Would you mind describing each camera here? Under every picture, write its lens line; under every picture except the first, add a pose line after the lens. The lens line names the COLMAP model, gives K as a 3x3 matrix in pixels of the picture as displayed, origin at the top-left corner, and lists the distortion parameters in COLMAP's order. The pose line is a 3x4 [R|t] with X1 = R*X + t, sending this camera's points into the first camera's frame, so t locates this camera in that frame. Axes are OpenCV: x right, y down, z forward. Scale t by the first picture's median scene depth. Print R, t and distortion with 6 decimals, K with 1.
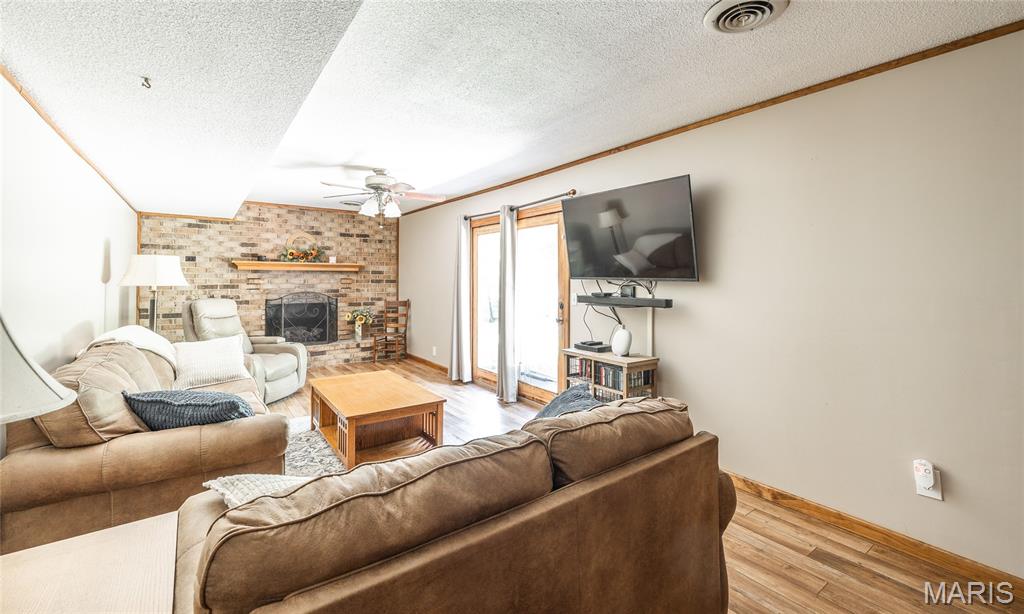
lens RADIAL K [[434.1, 0, 517.9], [0, 434.1, 273.9], [0, 0, 1]] dist [0.000996, -0.000026]
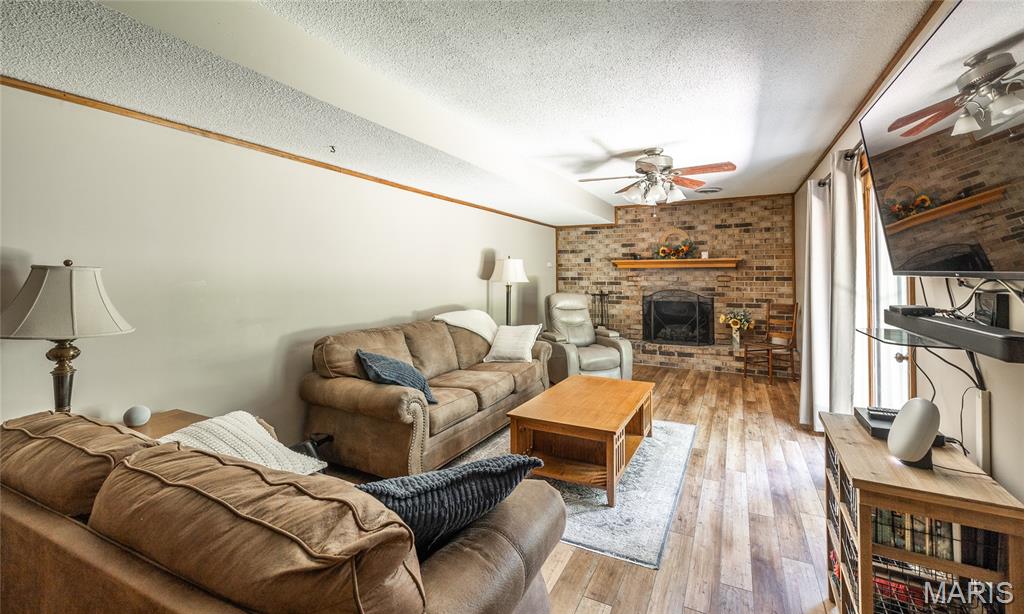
lens RADIAL K [[434.1, 0, 517.9], [0, 434.1, 273.9], [0, 0, 1]] dist [0.000996, -0.000026]
pose [[0.448715, -0.008442, -0.893635, 0.216948], [0.013460, 0.999906, -0.002687, 0.004042], [0.893574, -0.010822, 0.448786, 0.242225]]
